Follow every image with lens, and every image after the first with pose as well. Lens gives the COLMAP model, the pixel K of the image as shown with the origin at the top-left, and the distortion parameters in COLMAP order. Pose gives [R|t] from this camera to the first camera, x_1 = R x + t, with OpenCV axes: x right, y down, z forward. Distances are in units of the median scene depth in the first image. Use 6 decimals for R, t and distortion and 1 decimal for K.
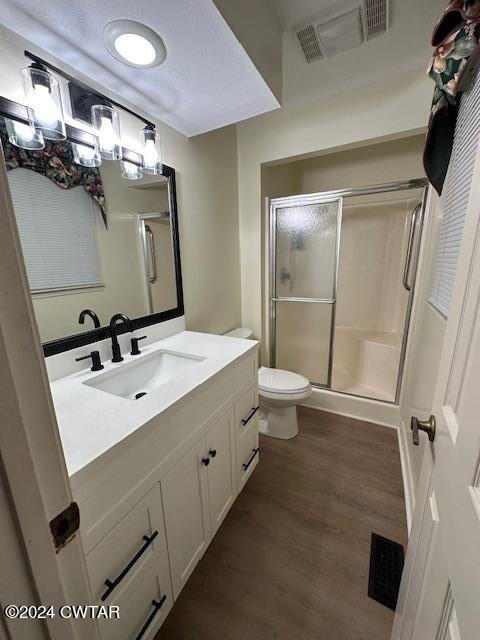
lens RADIAL K [[255.1, 0, 240.0], [0, 255.1, 320.0], [0, 0, 1]] dist [-0.001212, 0.000062]
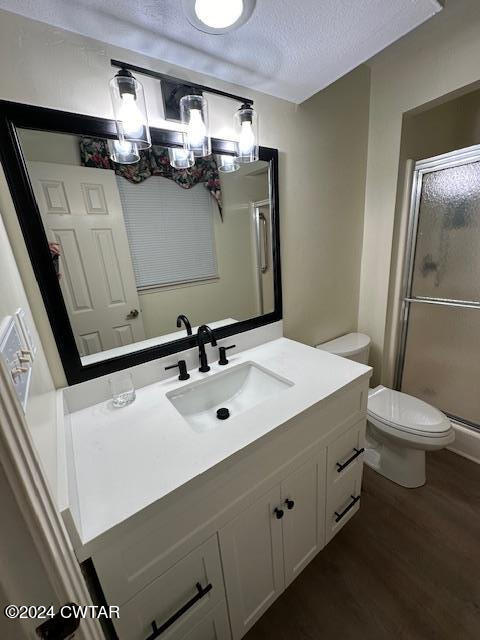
lens RADIAL K [[255.1, 0, 240.0], [0, 255.1, 320.0], [0, 0, 1]] dist [-0.001212, 0.000062]
pose [[0.892756, 0.080772, -0.443241, 0.054177], [-0.046555, 0.995071, 0.087562, -0.110896], [0.448129, -0.057536, 0.892116, 0.178492]]
